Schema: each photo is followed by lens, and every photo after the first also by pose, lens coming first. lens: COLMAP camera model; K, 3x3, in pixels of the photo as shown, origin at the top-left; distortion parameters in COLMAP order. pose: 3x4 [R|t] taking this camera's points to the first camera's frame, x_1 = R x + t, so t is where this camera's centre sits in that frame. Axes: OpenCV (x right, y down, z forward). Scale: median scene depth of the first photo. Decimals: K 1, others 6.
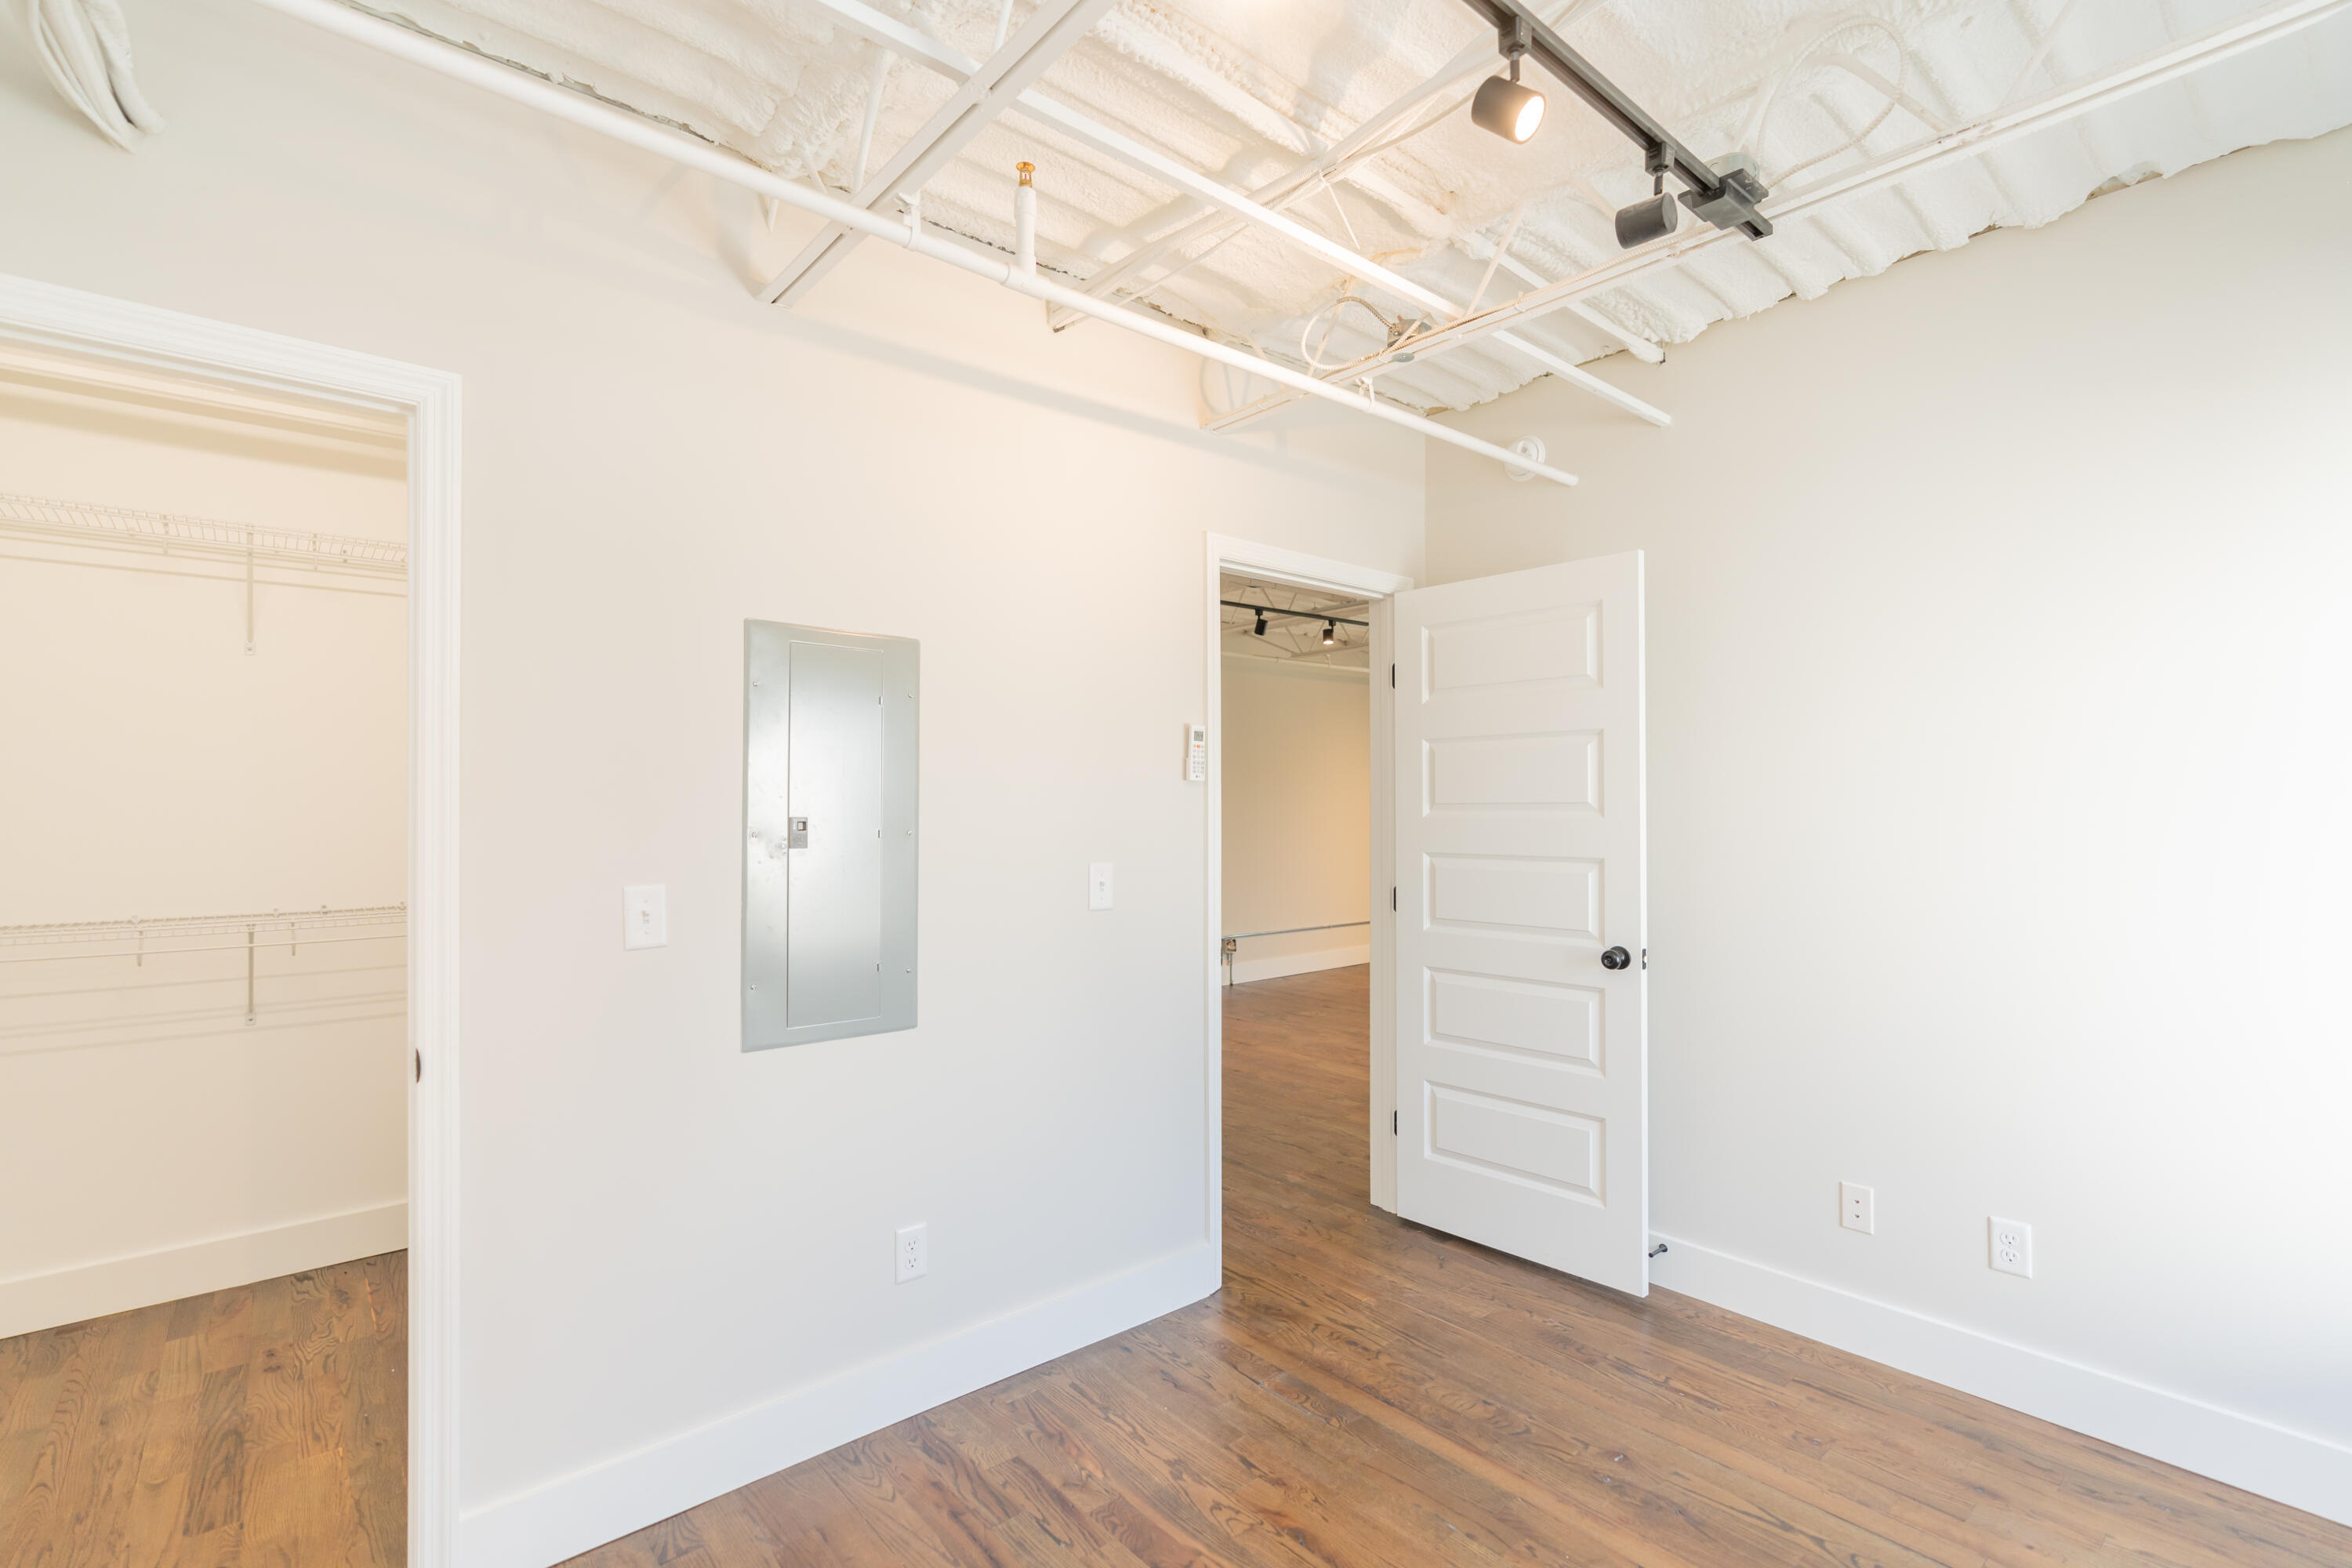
lens RADIAL K [[1088.6, 0, 1176.1], [0, 1088.6, 798.7], [0, 0, 1]] dist [-0.000671, -0.000054]
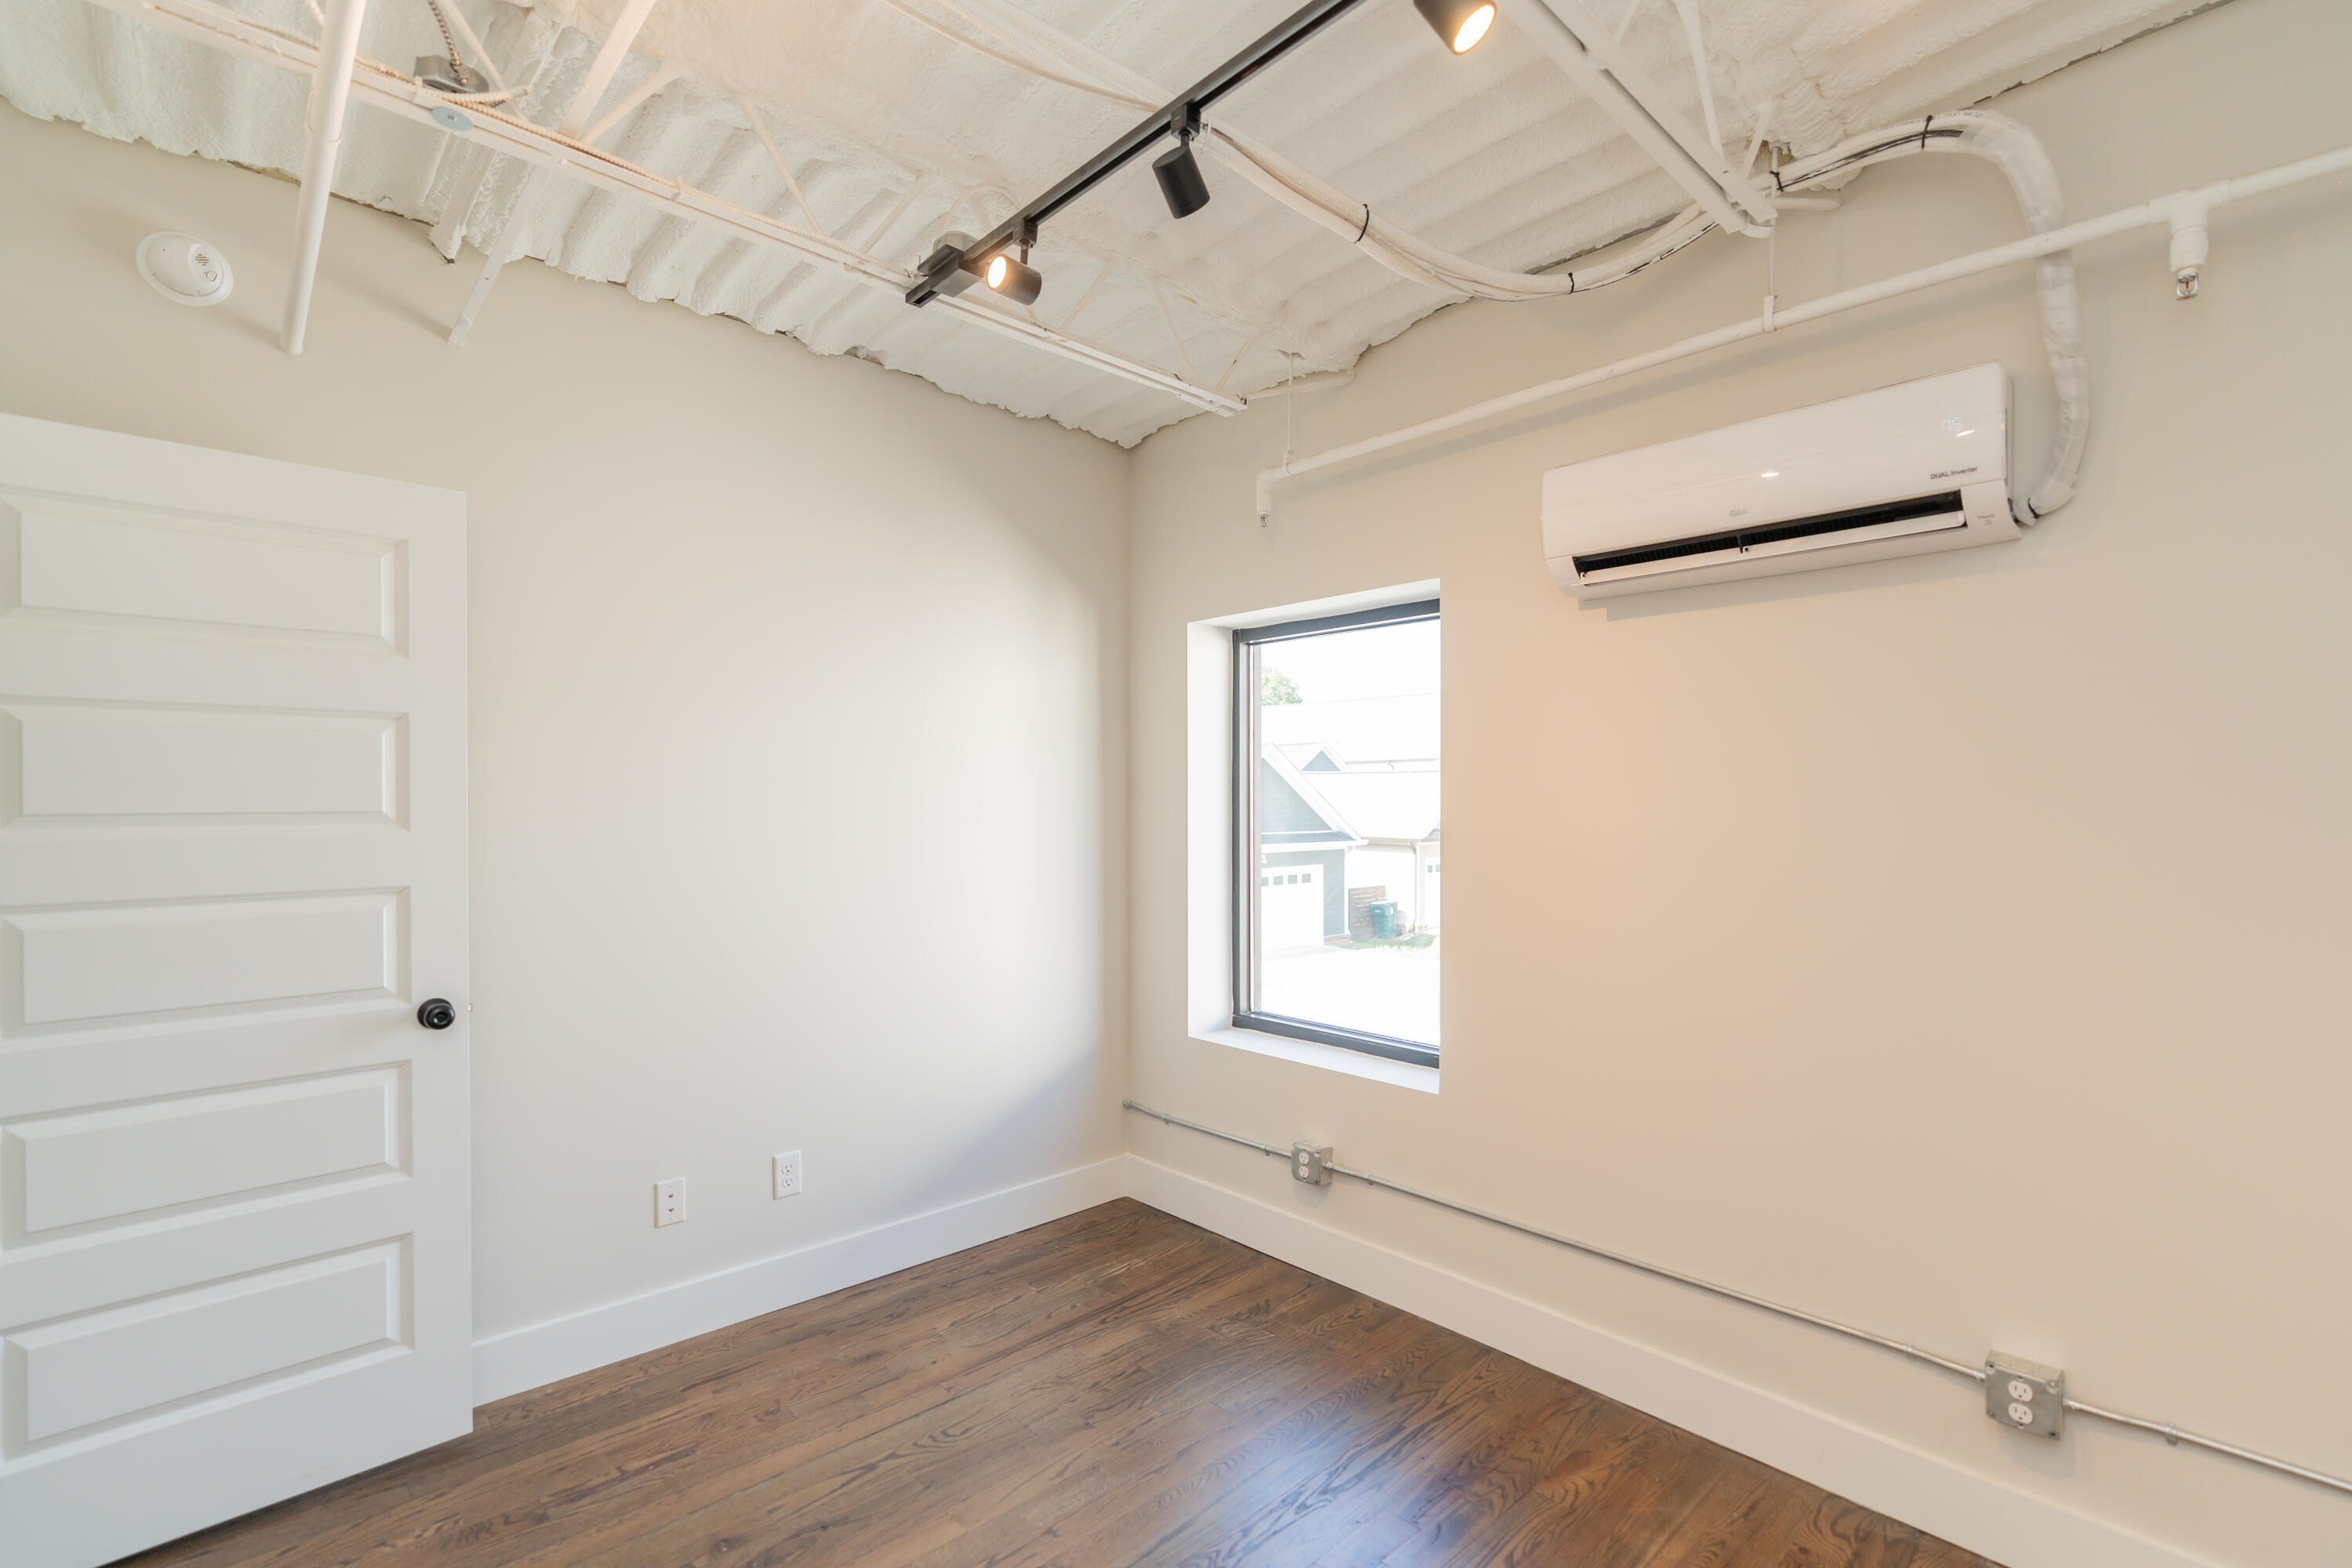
lens RADIAL K [[1058.5, 0, 1177.0], [0, 1058.5, 806.4], [0, 0, 1]] dist [-0.000300, 0.000497]
pose [[-0.039538, 0.001872, 0.999216, -0.323030], [0.001589, 0.999997, -0.001811, 0.002153], [-0.999217, 0.001517, -0.039541, 0.452664]]
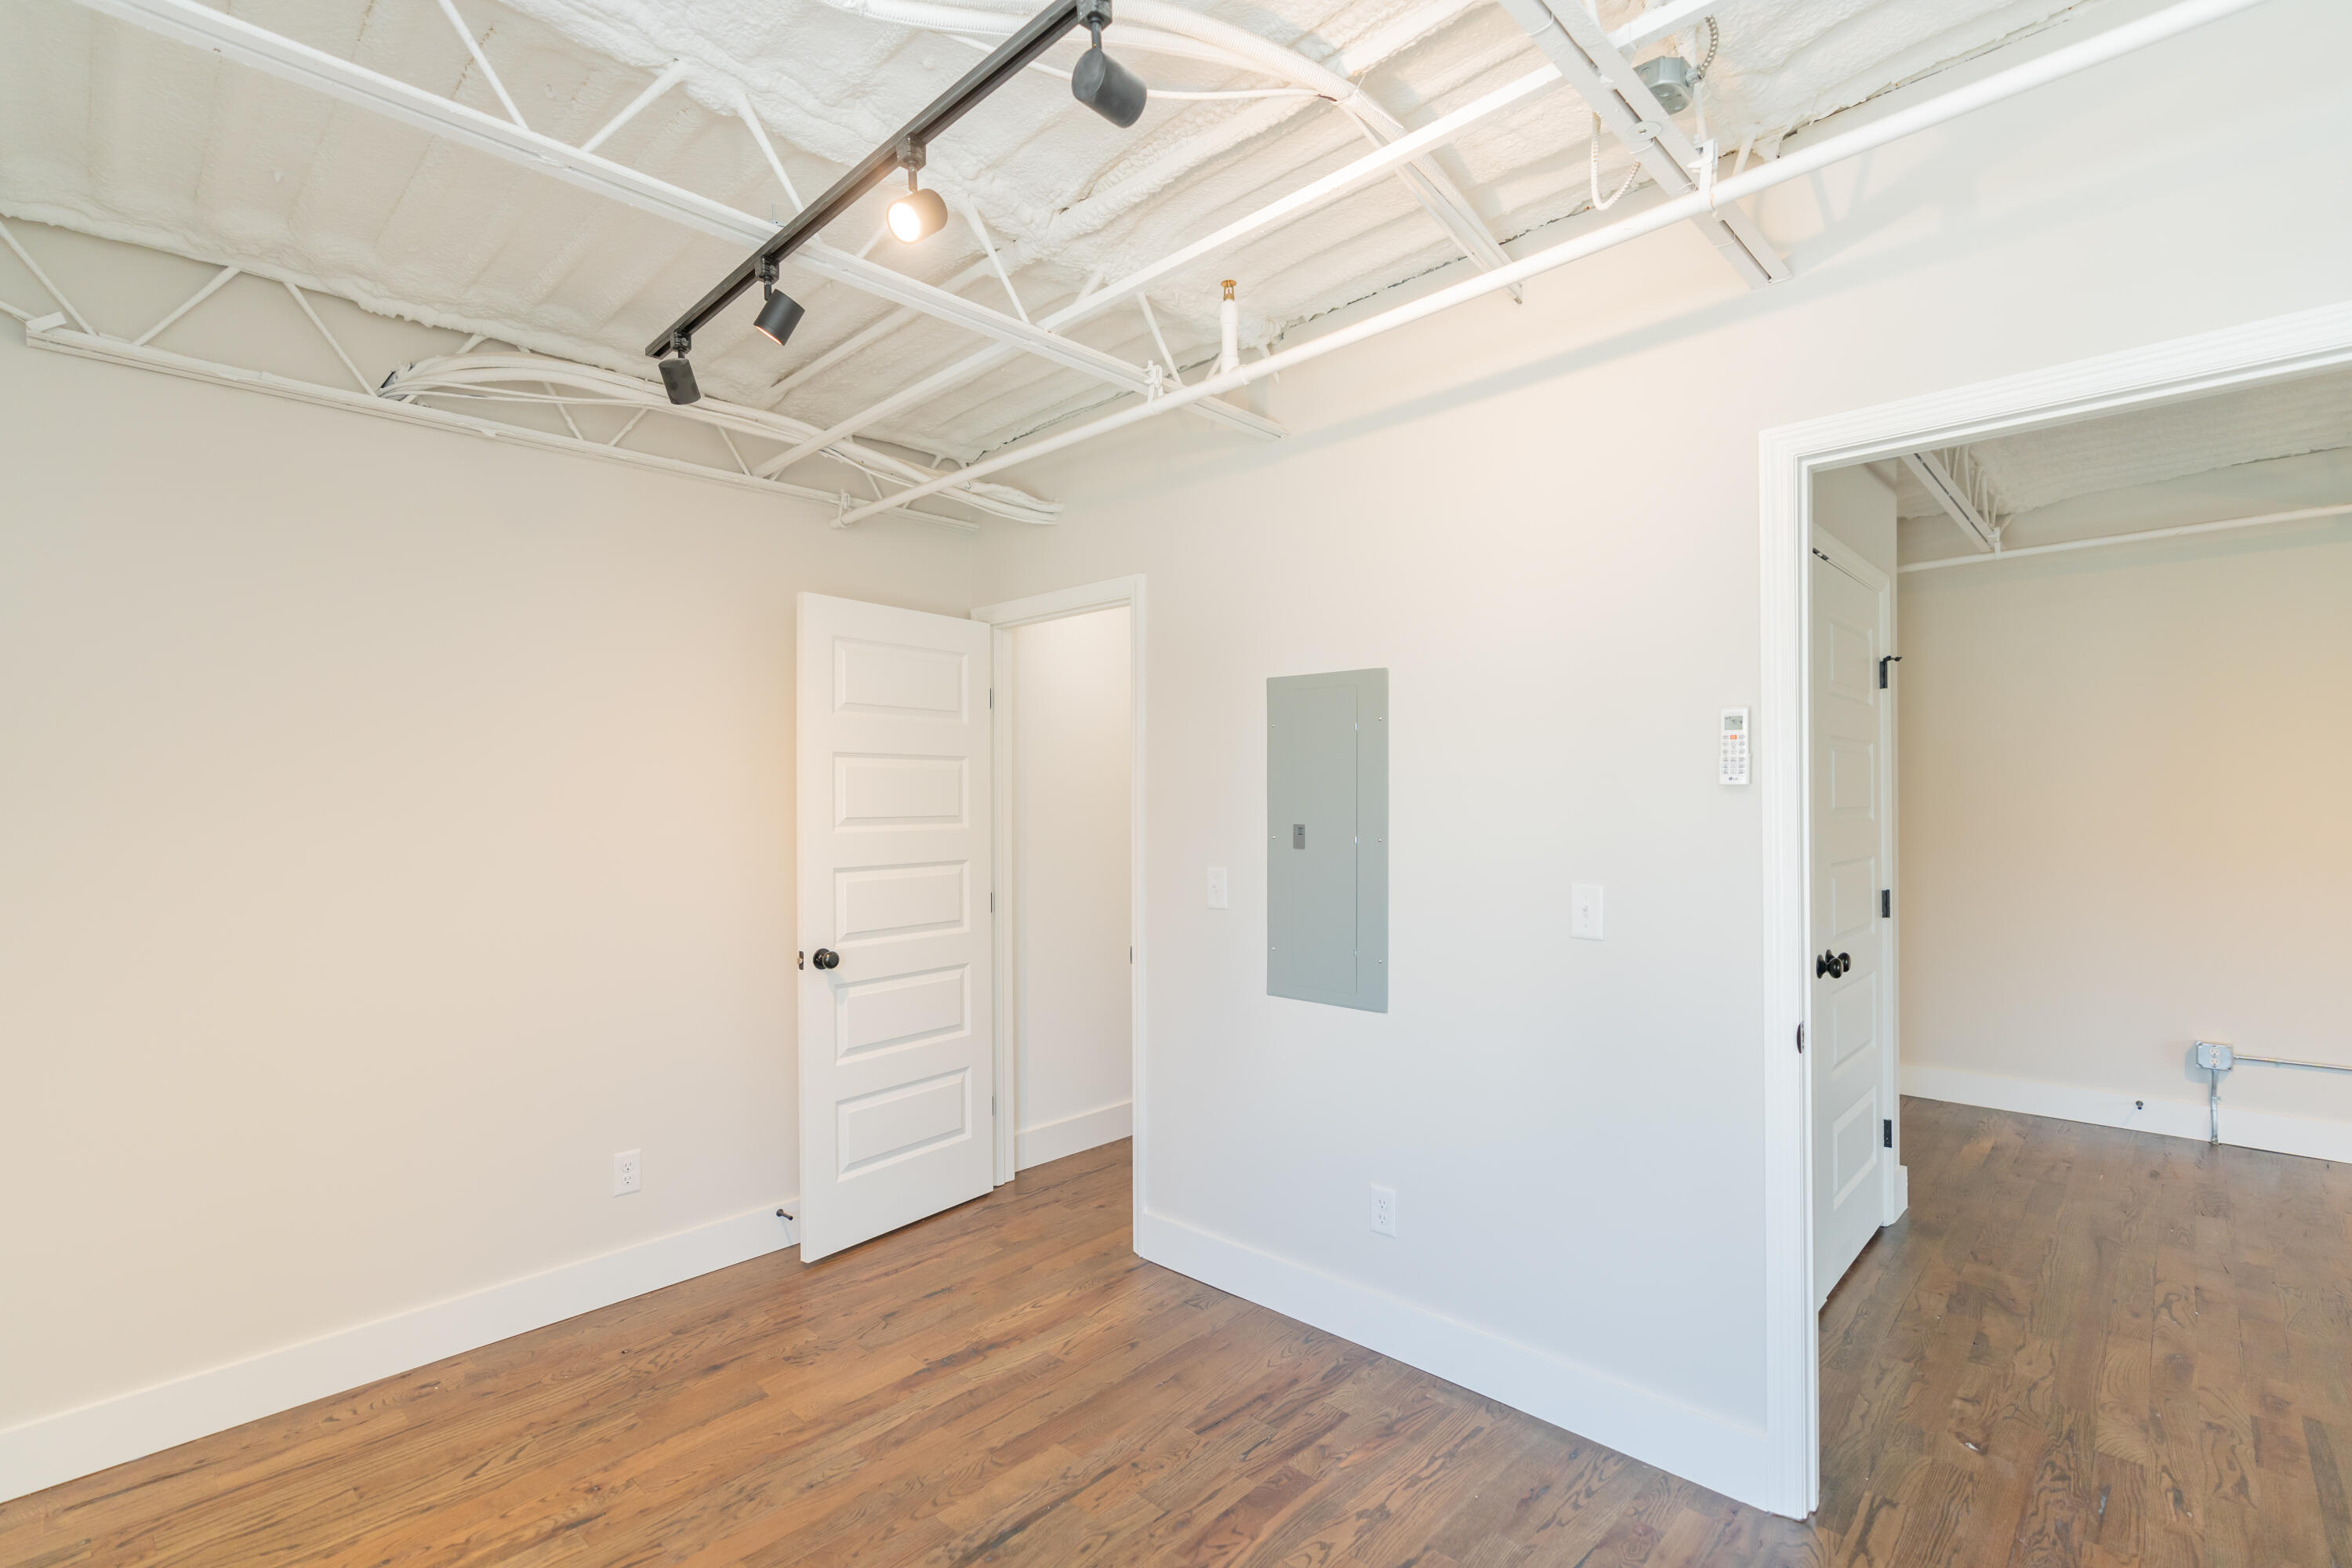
lens RADIAL K [[1058.5, 0, 1177.0], [0, 1058.5, 806.4], [0, 0, 1]] dist [-0.000300, 0.000497]
pose [[0.098133, -0.002488, -0.995170, 1.259838], [0.004986, 0.999986, -0.002008, -0.004354], [0.995161, -0.004765, 0.098144, 1.026001]]
